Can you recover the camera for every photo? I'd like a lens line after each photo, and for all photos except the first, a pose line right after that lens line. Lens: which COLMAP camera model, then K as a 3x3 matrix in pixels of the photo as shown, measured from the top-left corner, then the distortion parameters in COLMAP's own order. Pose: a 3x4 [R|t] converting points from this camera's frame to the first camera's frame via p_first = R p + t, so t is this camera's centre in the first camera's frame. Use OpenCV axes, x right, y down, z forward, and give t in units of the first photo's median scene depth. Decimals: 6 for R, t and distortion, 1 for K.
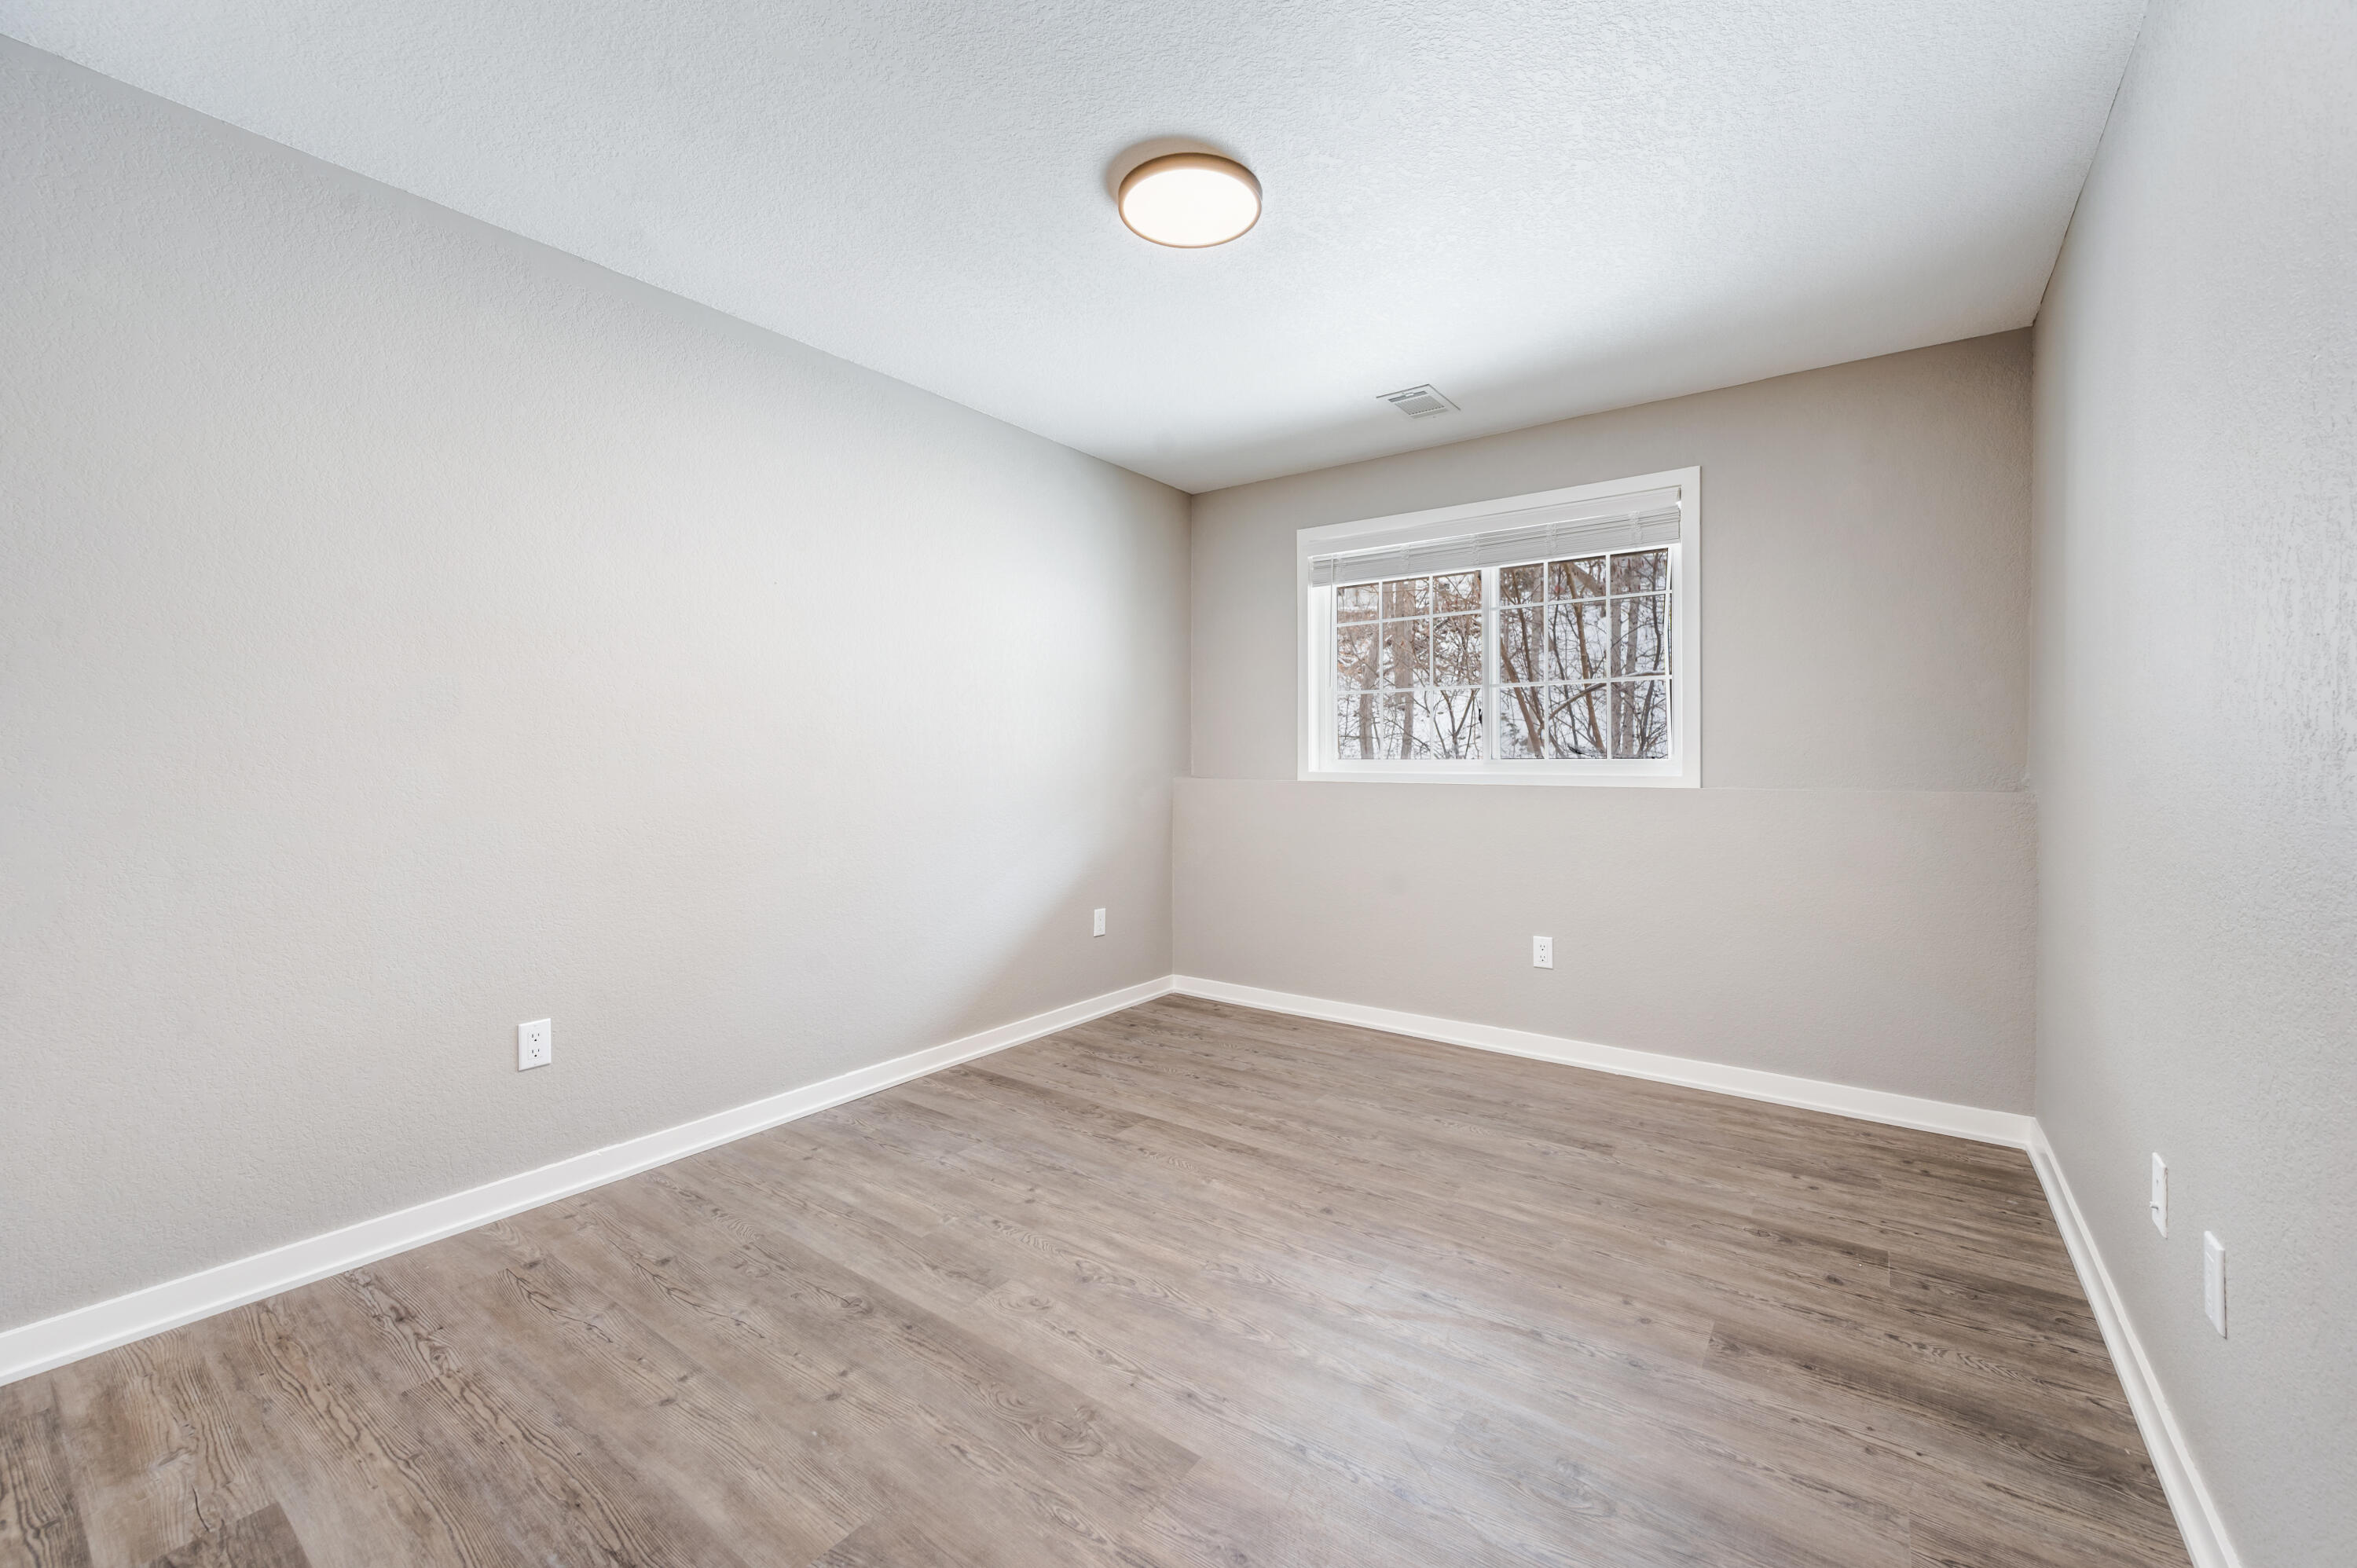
lens RADIAL K [[934.2, 0, 1178.5], [0, 934.2, 784.0], [0, 0, 1]] dist [0.000291, -0.000015]
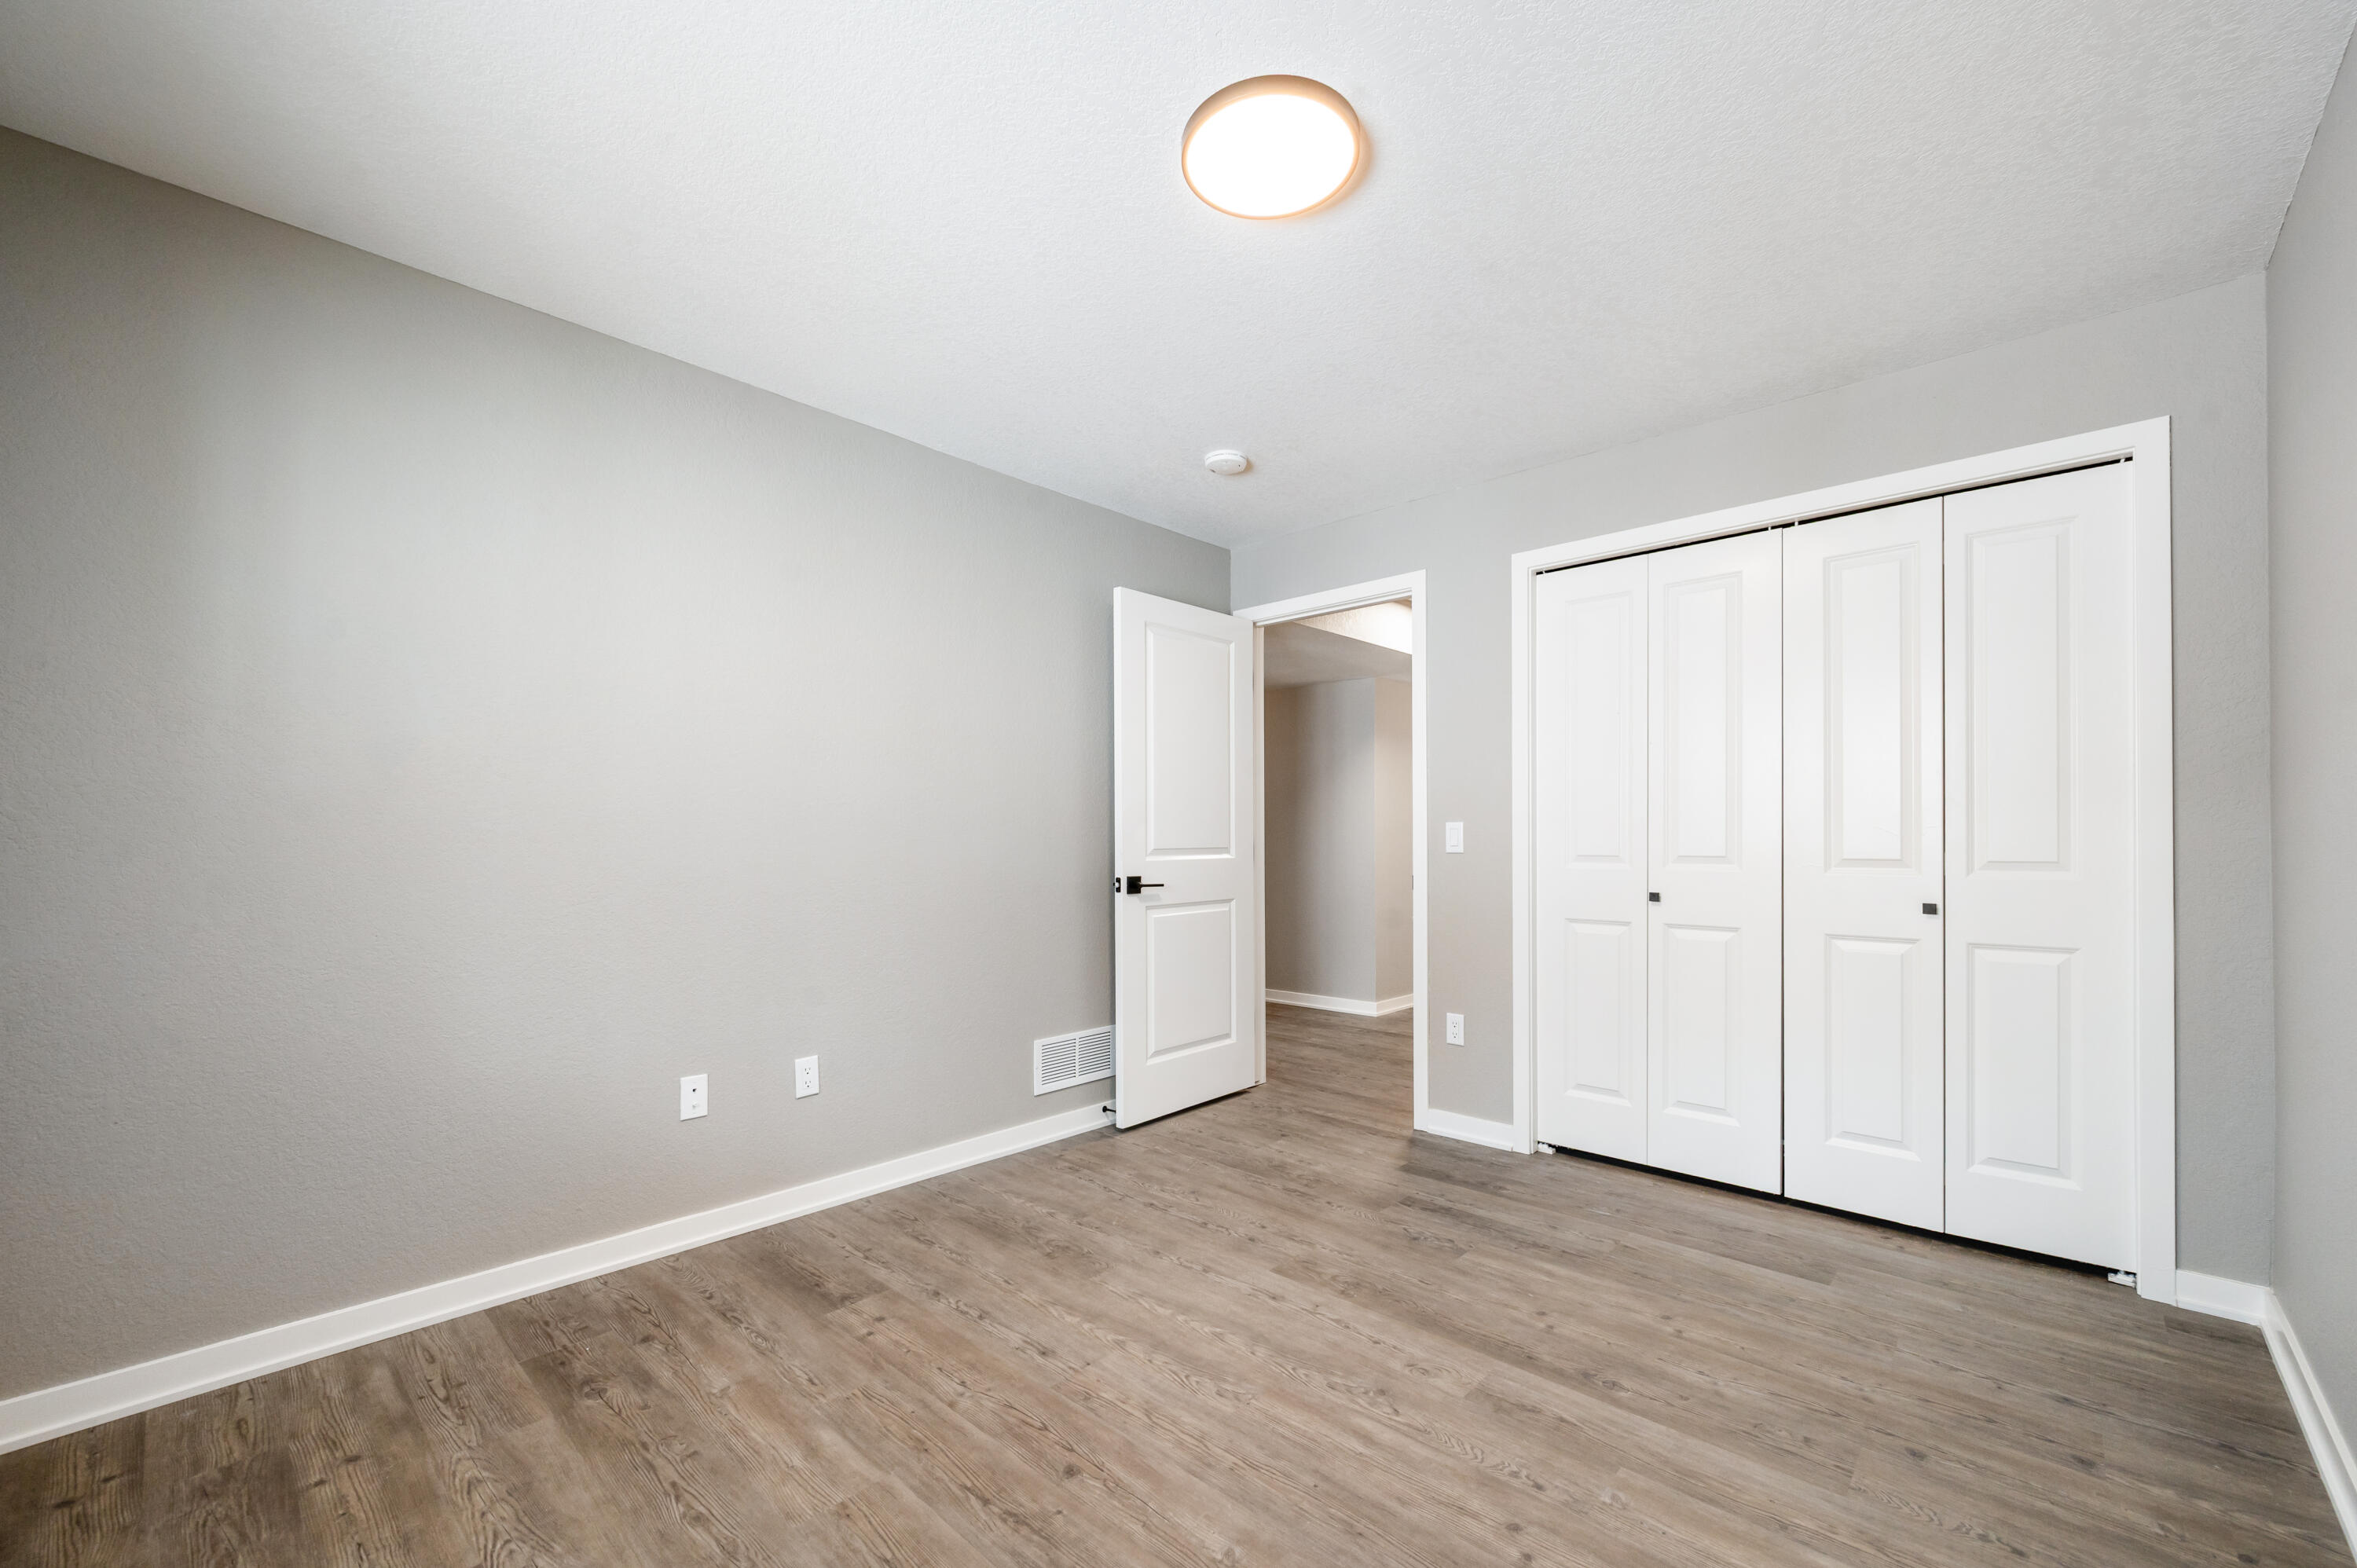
lens RADIAL K [[945.3, 0, 1179.1], [0, 945.3, 838.8], [0, 0, 1]] dist [0.002219, 0.000177]
pose [[-0.993537, -0.000905, 0.113501, -0.005138], [0.002051, 0.999662, 0.025924, -0.051354], [-0.113486, 0.025989, -0.993200, 1.997539]]
